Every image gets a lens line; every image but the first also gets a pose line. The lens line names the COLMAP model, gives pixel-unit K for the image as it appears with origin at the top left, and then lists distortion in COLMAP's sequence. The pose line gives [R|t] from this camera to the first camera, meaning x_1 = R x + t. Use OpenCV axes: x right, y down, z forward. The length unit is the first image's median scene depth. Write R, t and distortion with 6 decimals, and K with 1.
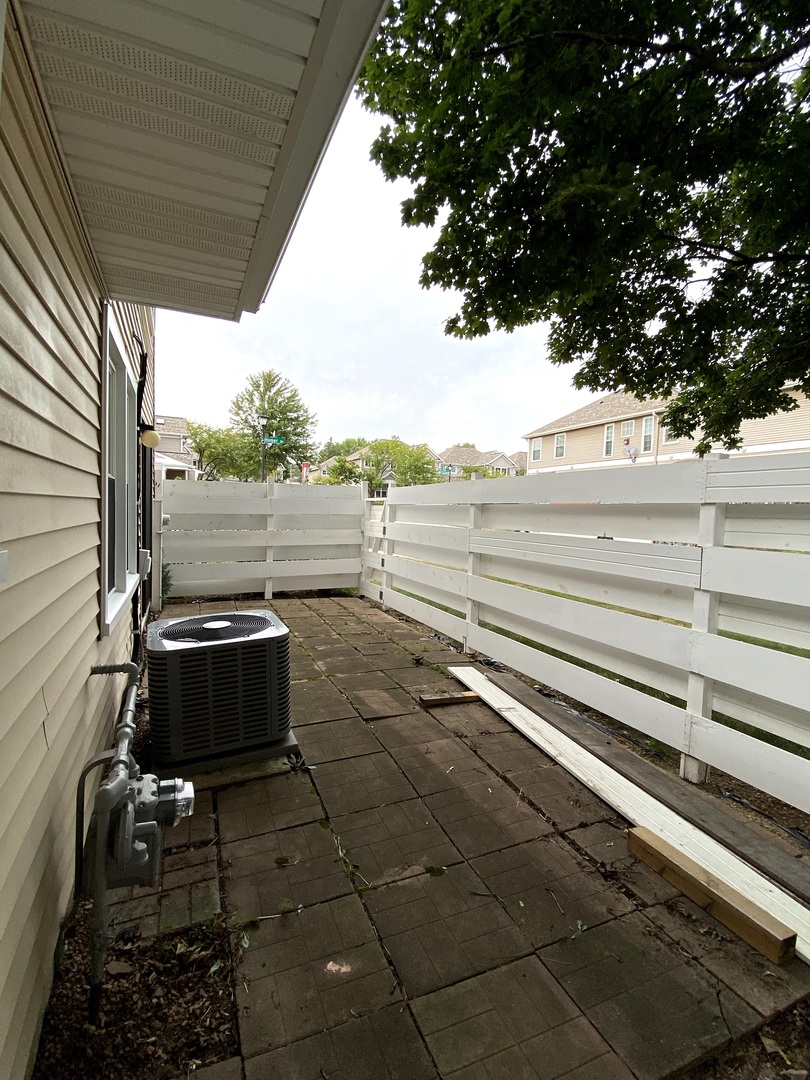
lens RADIAL K [[489.7, 0, 405.0], [0, 489.7, 540.0], [0, 0, 1]] dist [0.000170, -0.000009]
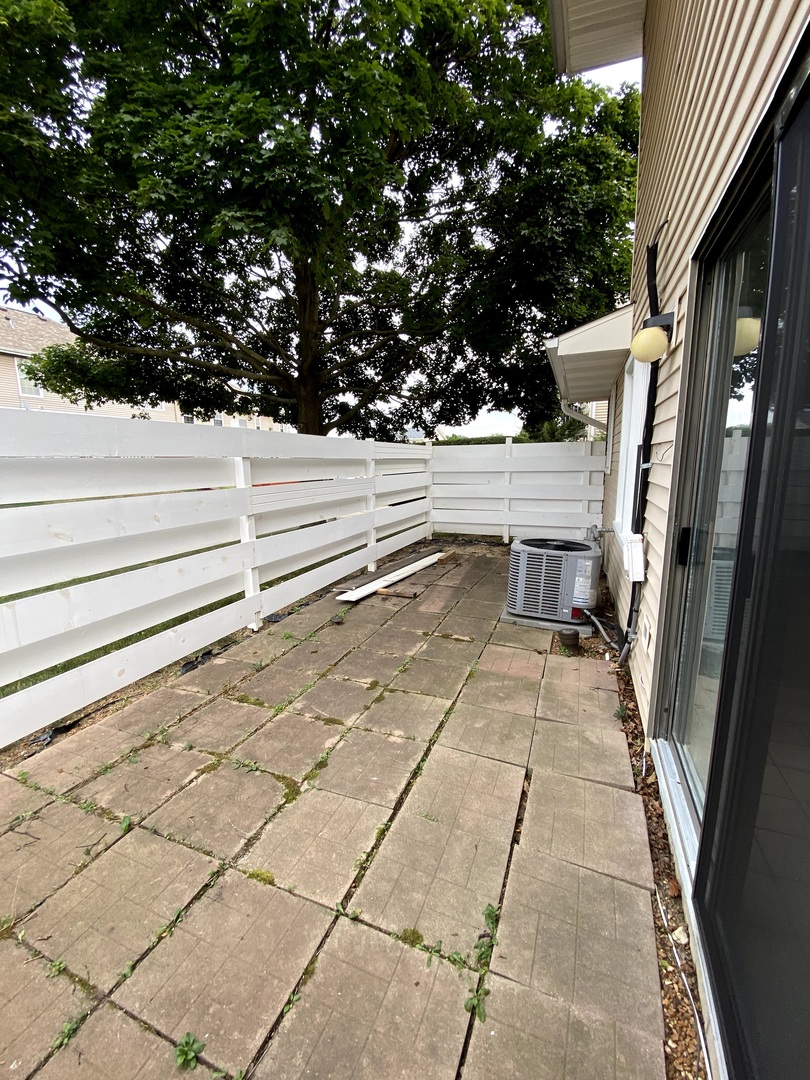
lens RADIAL K [[440.9, 0, 408.9], [0, 440.9, 537.6], [0, 0, 1]] dist [0.021876, -0.024545]
pose [[-0.709009, -0.130875, 0.692949, -0.735825], [0.041389, 0.973212, 0.226155, -0.122285], [-0.703984, 0.189026, -0.684599, 1.632406]]
